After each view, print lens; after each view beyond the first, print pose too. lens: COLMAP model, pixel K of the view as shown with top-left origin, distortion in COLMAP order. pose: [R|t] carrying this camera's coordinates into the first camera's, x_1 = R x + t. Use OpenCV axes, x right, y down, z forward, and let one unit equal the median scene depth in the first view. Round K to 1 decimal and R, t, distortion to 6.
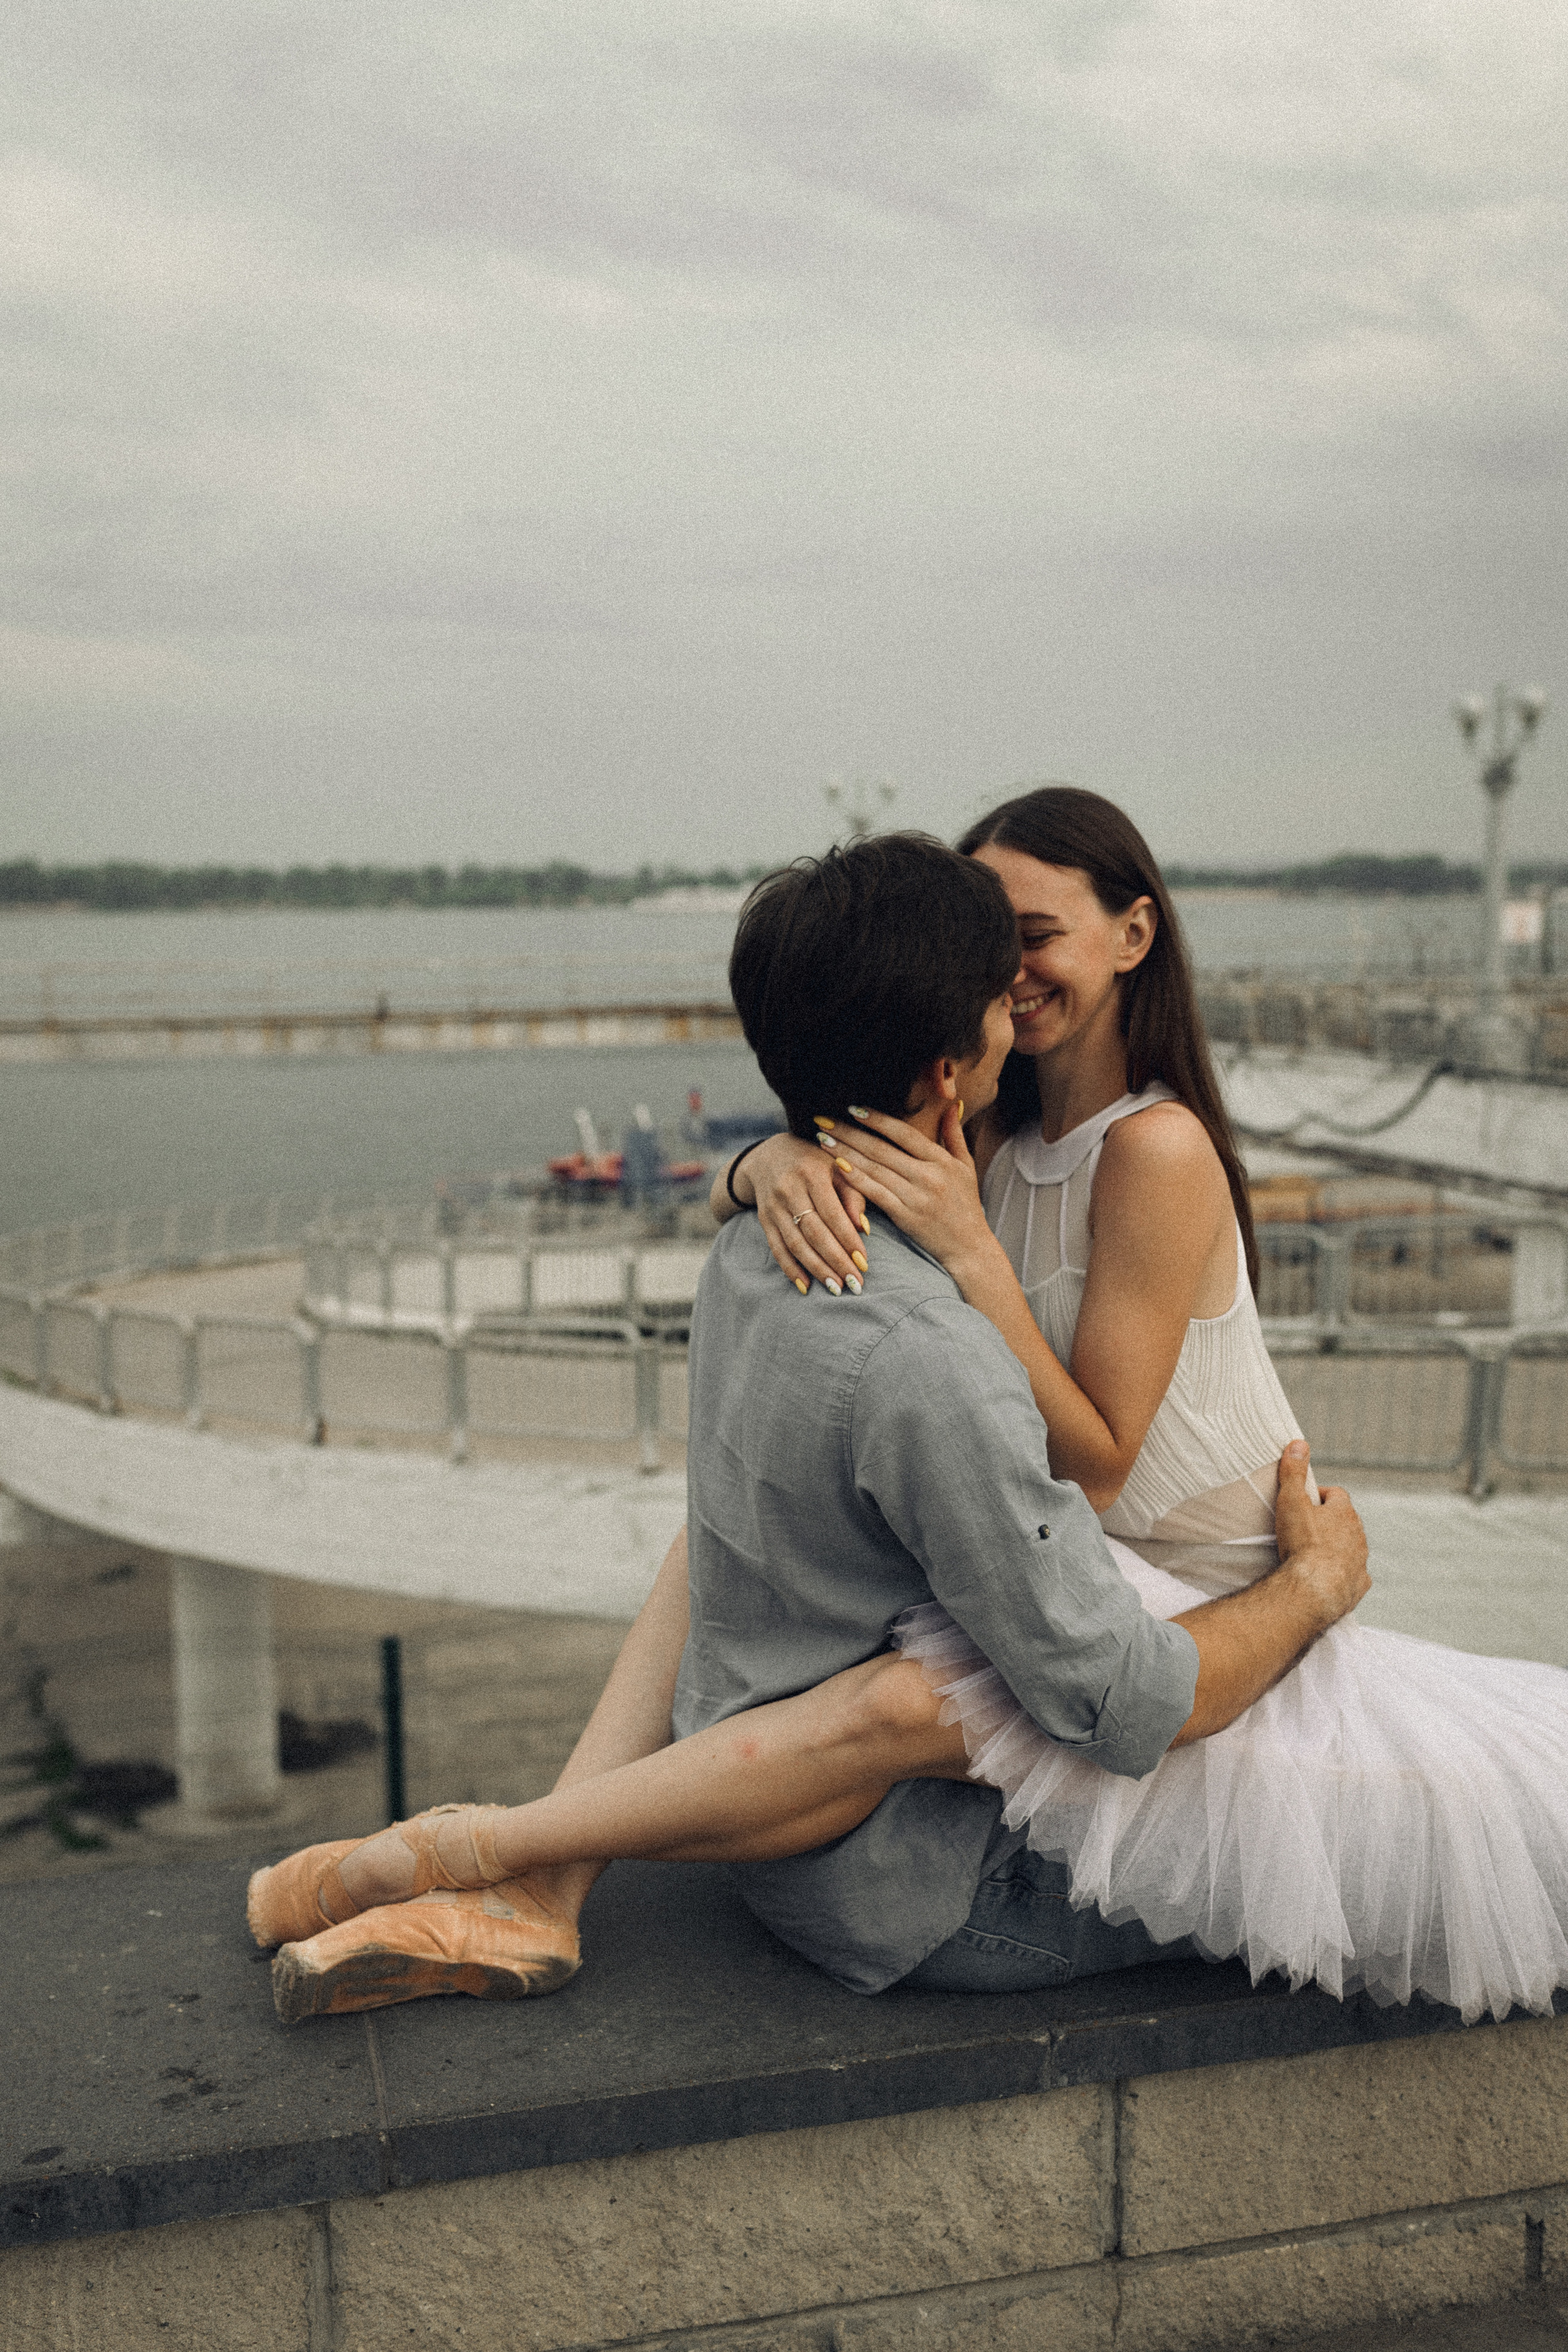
lens RADIAL K [[2207.4, 0, 743.7], [0, 2207.4, 1209.4], [0, 0, 1]] dist [0.002810, 0.000000]
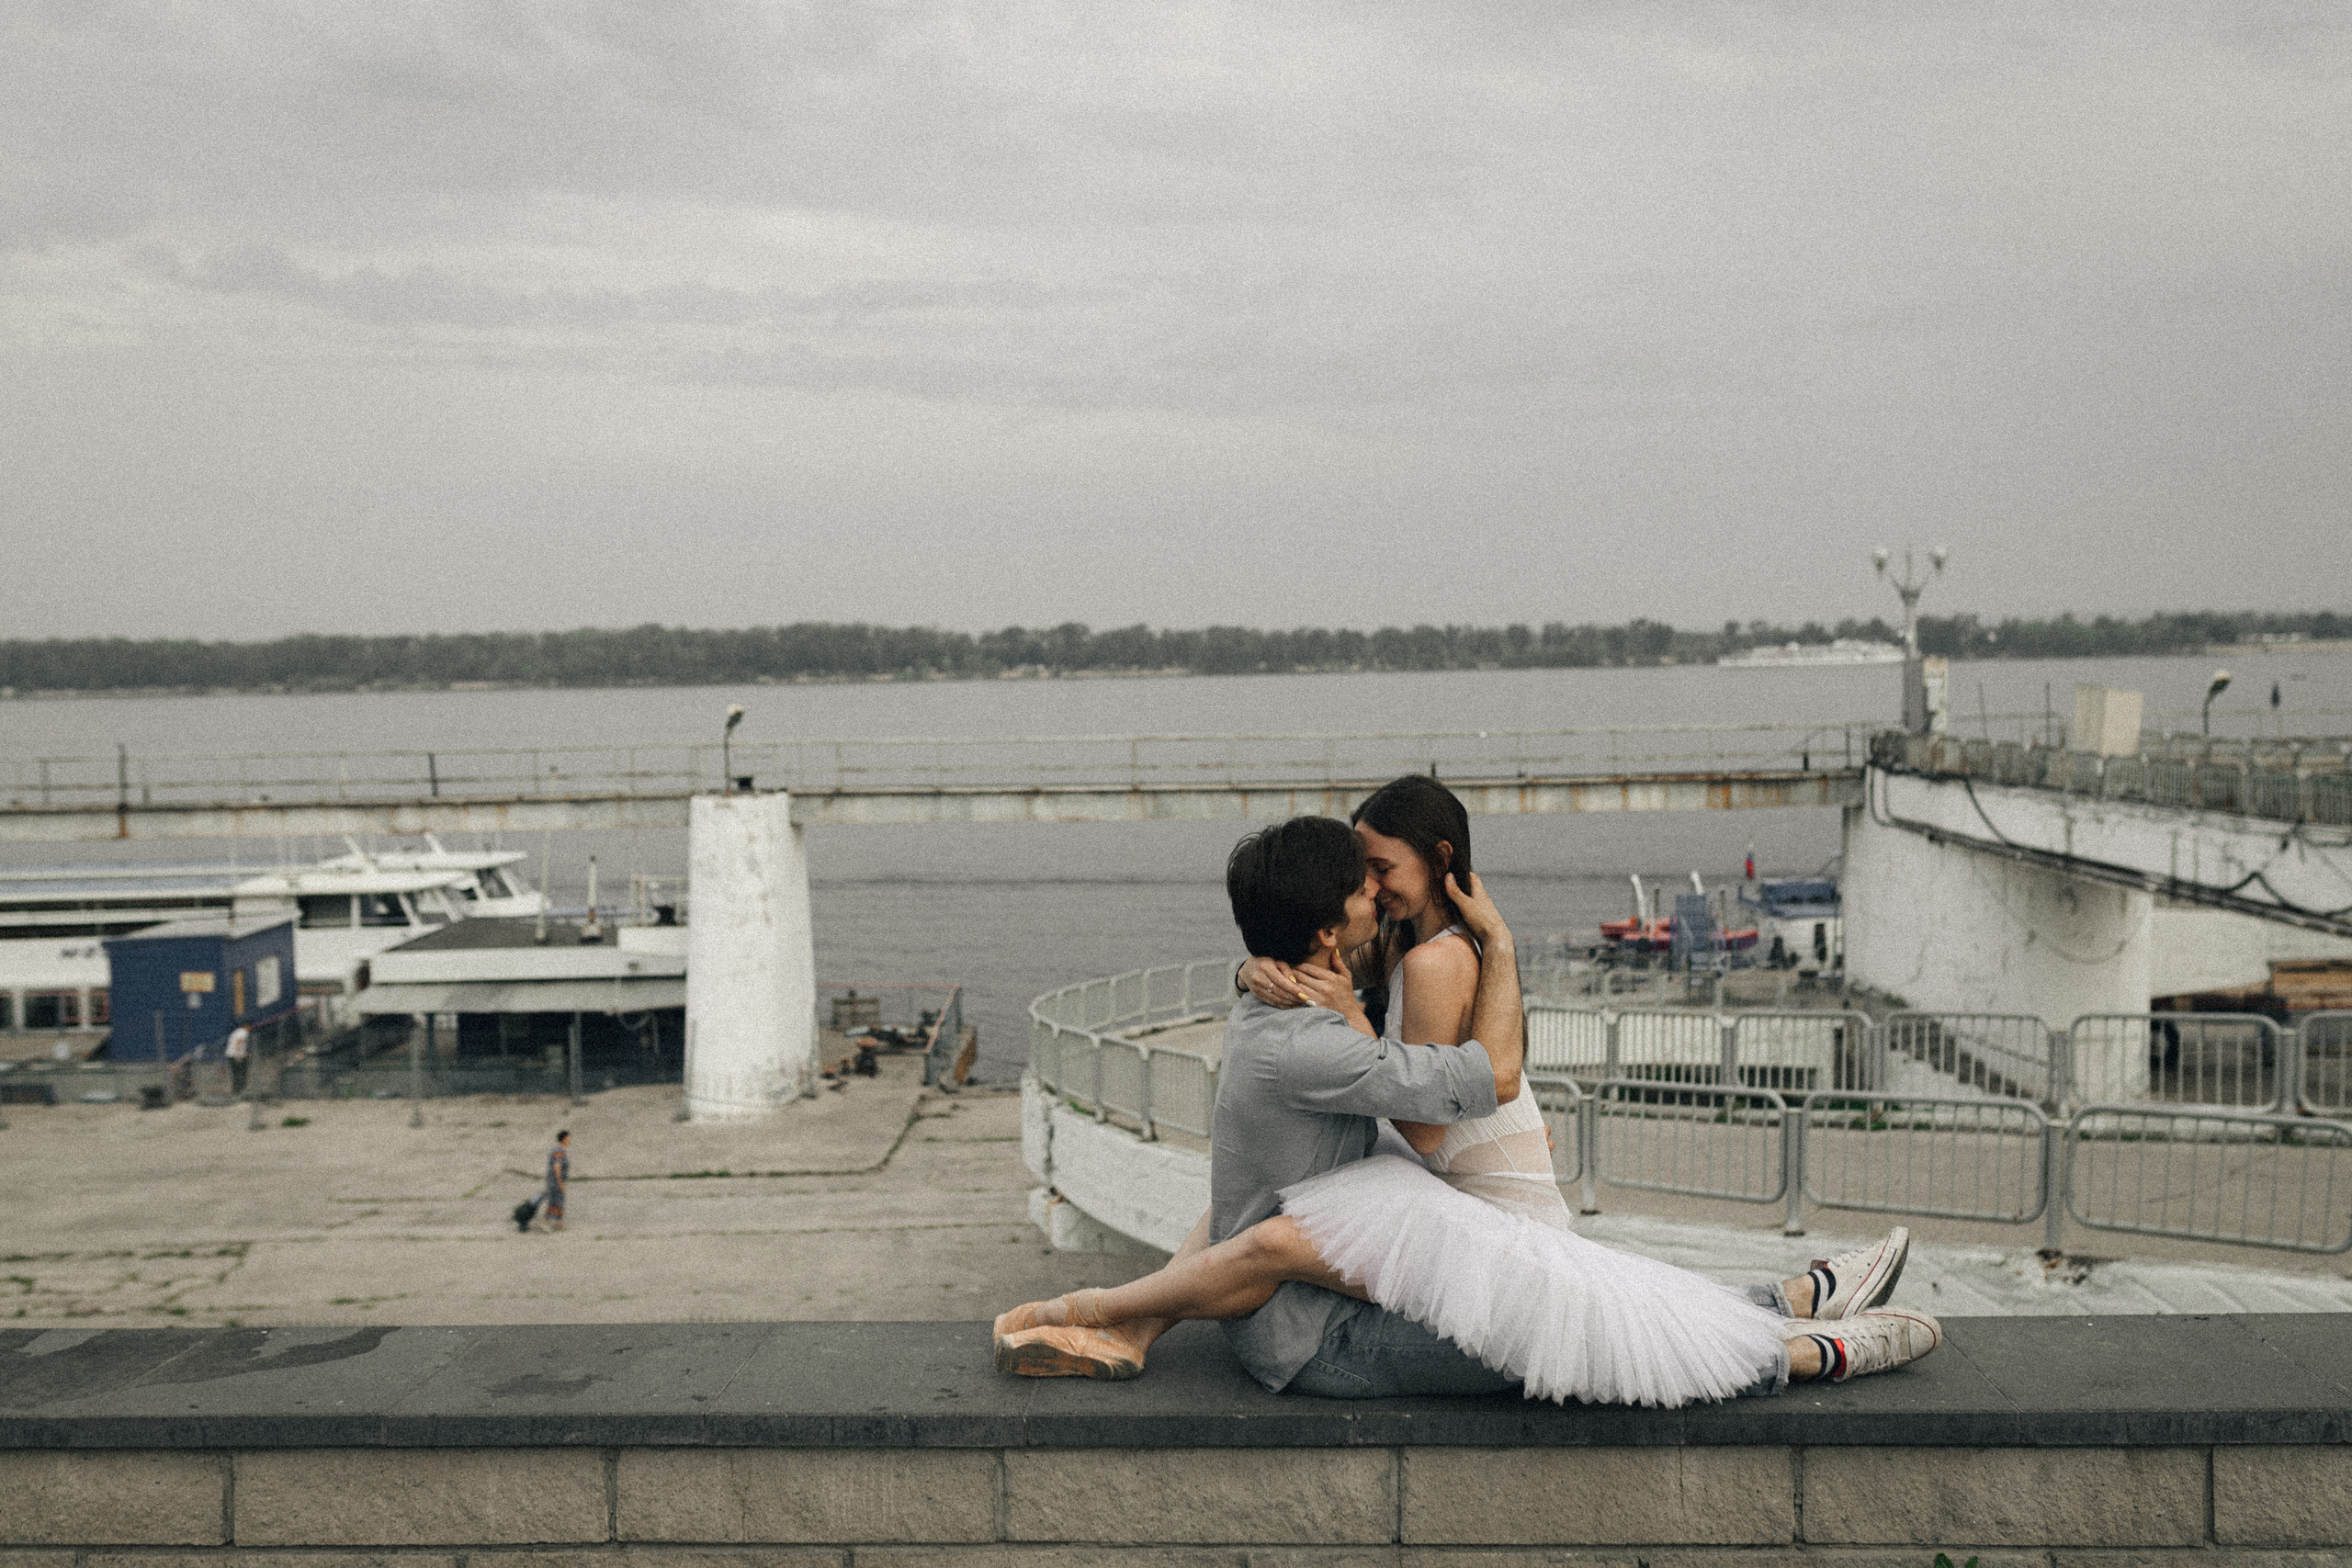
lens RADIAL K [[2207.1, 0, 1186.0], [0, 2207.1, 772.1], [0, 0, 1]] dist [0.002810, 0.000000]
pose [[0.958261, 0.005071, -0.285850, 0.527182], [-0.029879, 0.996143, -0.082495, -0.037303], [0.284329, 0.087593, 0.954717, -0.947840]]
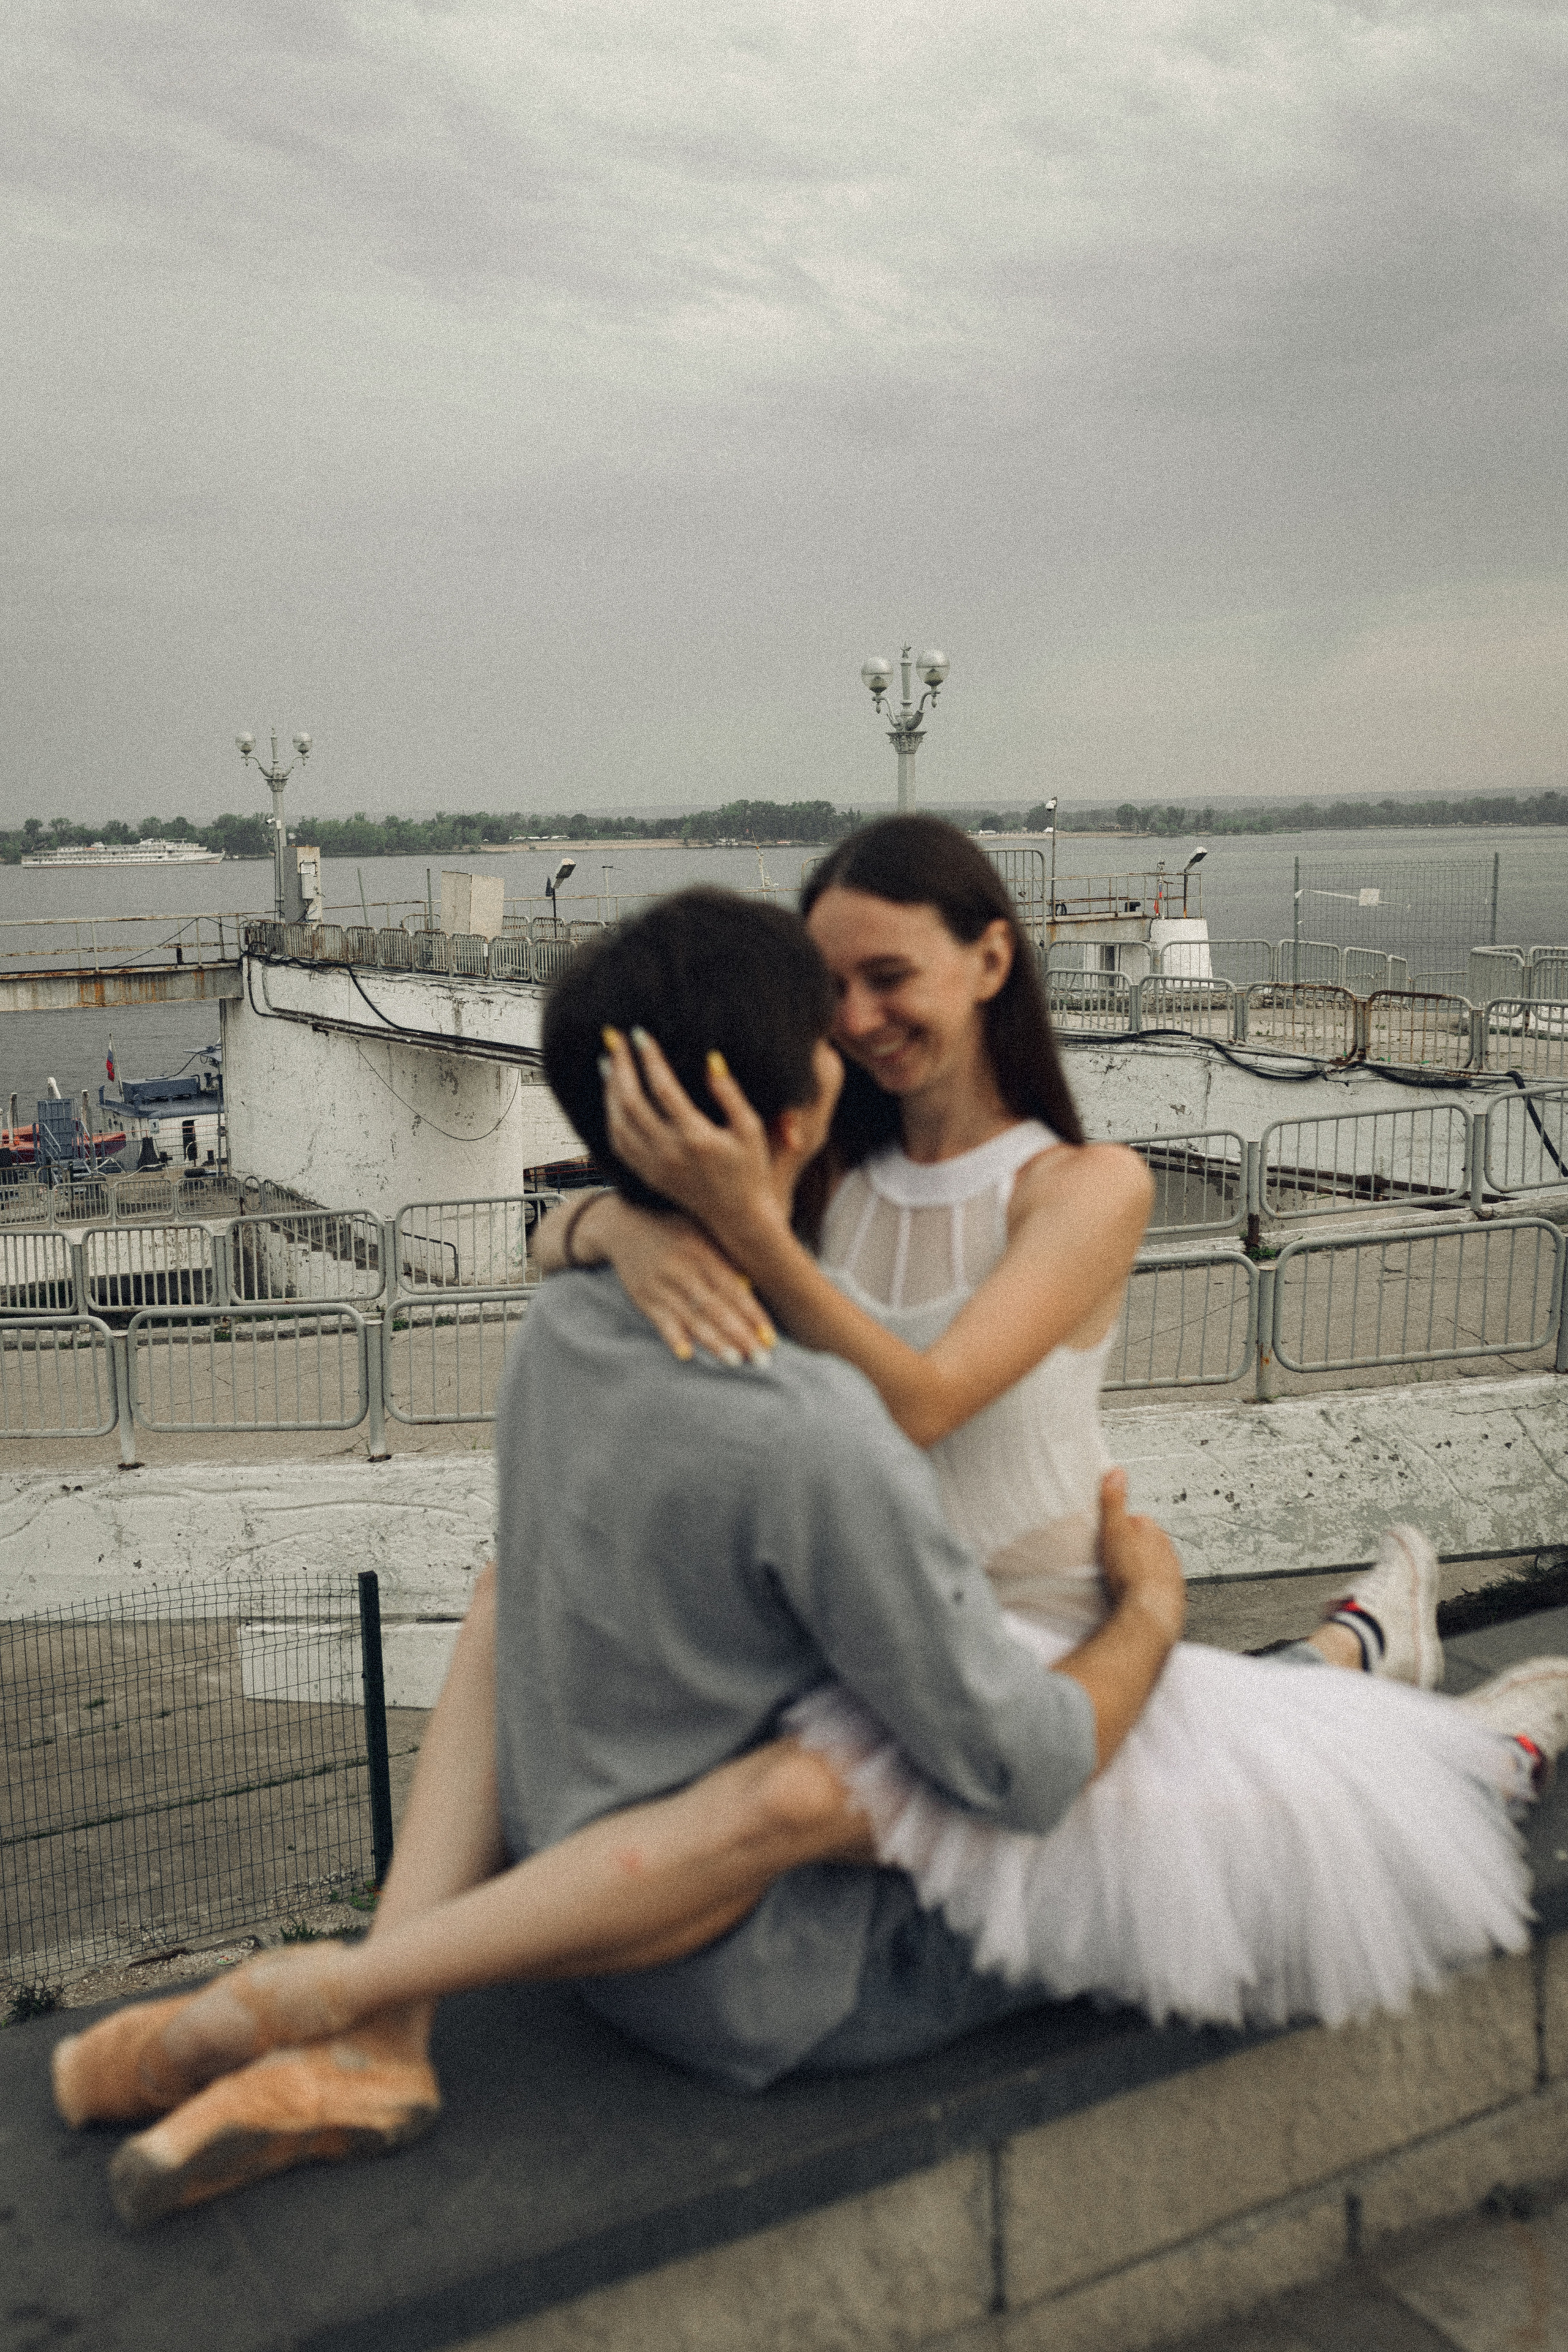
lens RADIAL K [[2207.4, 0, 752.3], [0, 2207.4, 1178.0], [0, 0, 1]] dist [0.002810, 0.000000]
pose [[0.964352, -0.049206, 0.260009, -0.162606], [0.047009, 0.998787, 0.014668, -0.048473], [-0.260416, -0.001922, 0.965495, 0.076844]]
